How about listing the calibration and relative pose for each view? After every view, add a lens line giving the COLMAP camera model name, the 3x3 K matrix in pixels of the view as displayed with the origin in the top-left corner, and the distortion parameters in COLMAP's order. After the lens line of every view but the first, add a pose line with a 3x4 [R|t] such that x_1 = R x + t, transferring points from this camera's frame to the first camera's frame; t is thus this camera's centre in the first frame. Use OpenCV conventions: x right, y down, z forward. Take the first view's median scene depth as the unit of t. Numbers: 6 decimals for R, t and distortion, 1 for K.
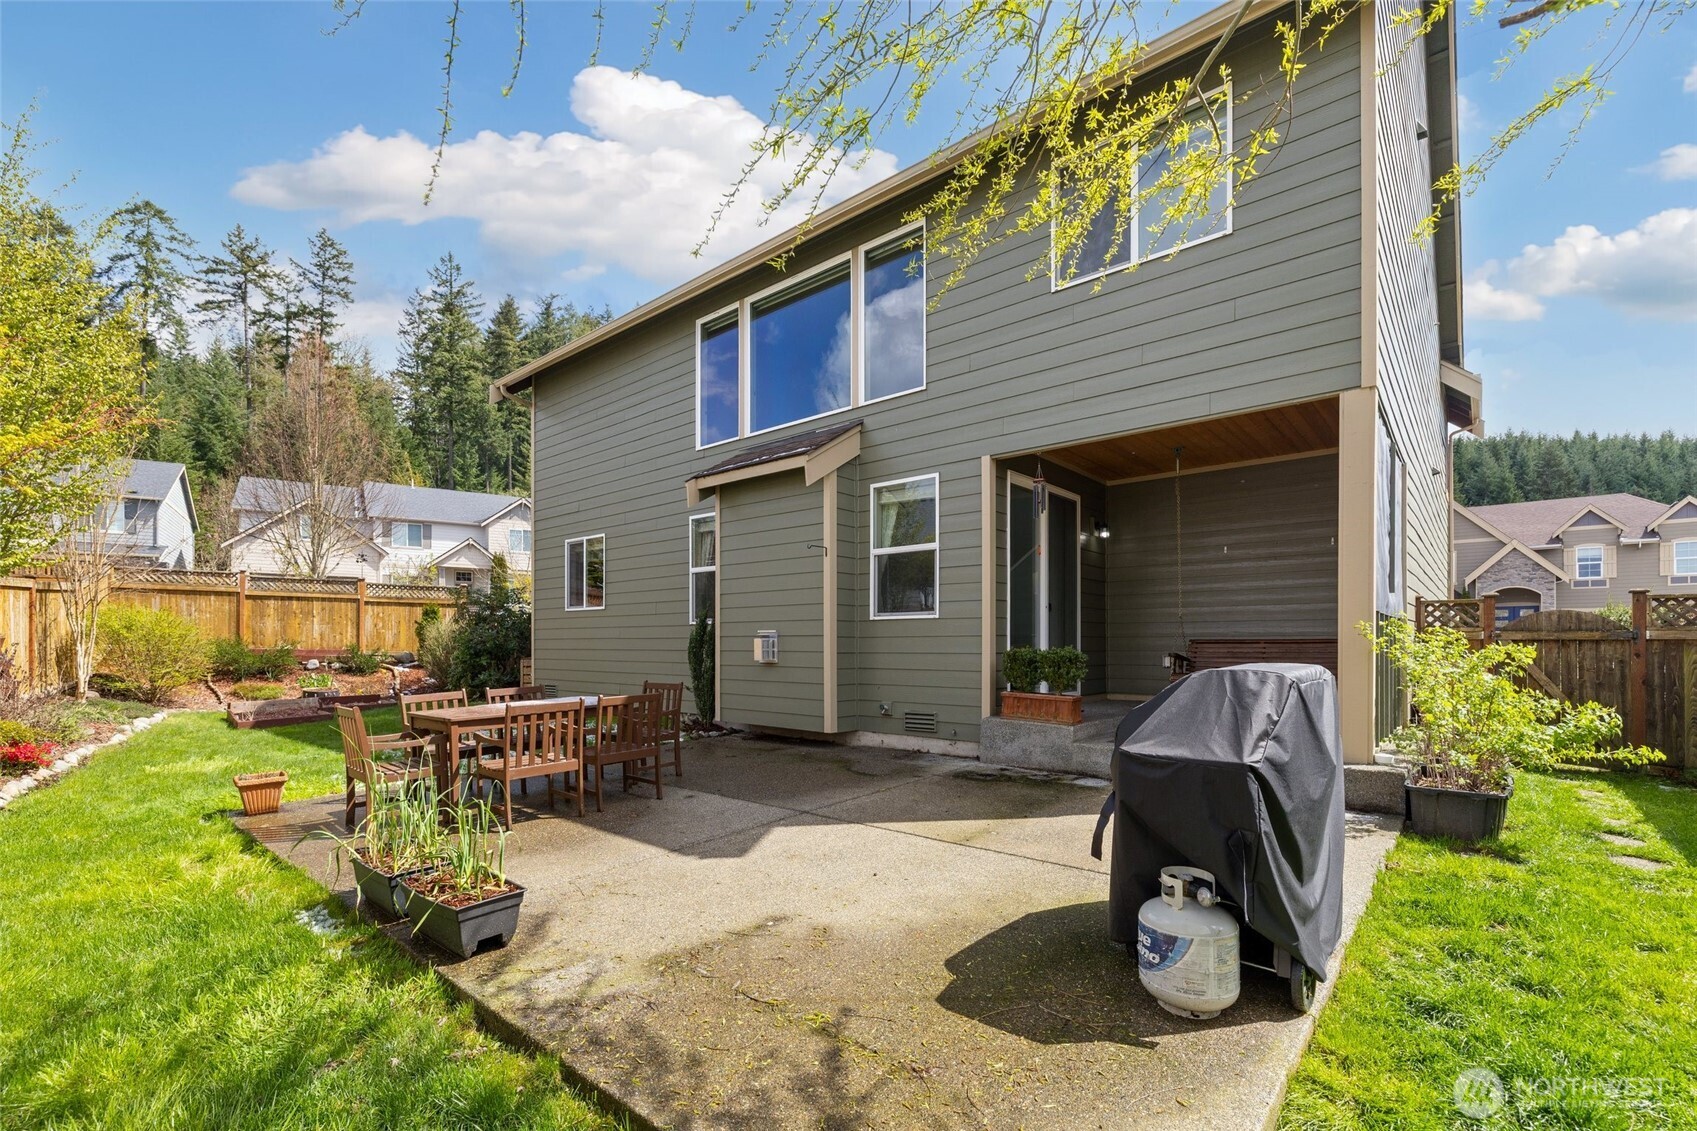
lens RADIAL K [[725.7, 0, 837.1], [0, 725.7, 568.9], [0, 0, 1]] dist [0.000092, 0.000164]
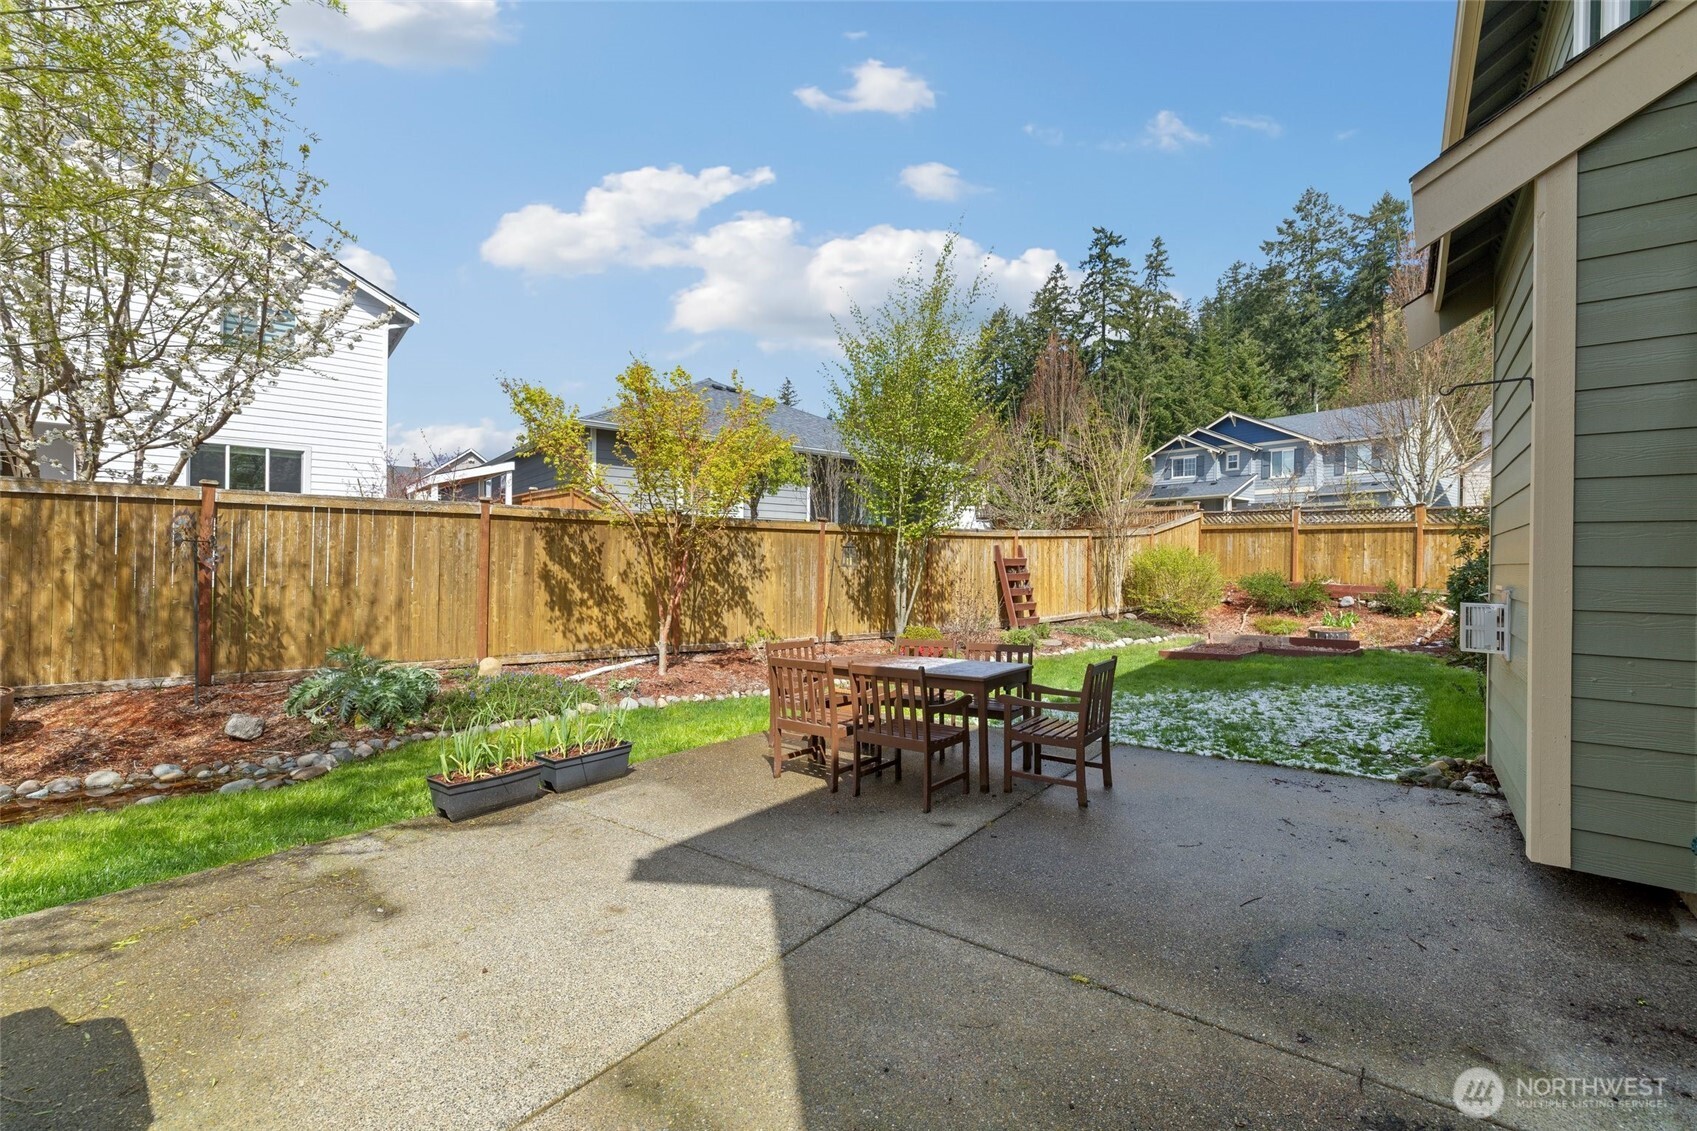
lens RADIAL K [[725.7, 0, 837.1], [0, 725.7, 568.9], [0, 0, 1]] dist [0.000092, 0.000164]
pose [[0.046855, 0.008828, -0.998863, 0.489956], [0.092987, 0.995580, 0.013161, 0.048626], [0.994564, -0.093498, 0.045827, 0.885666]]
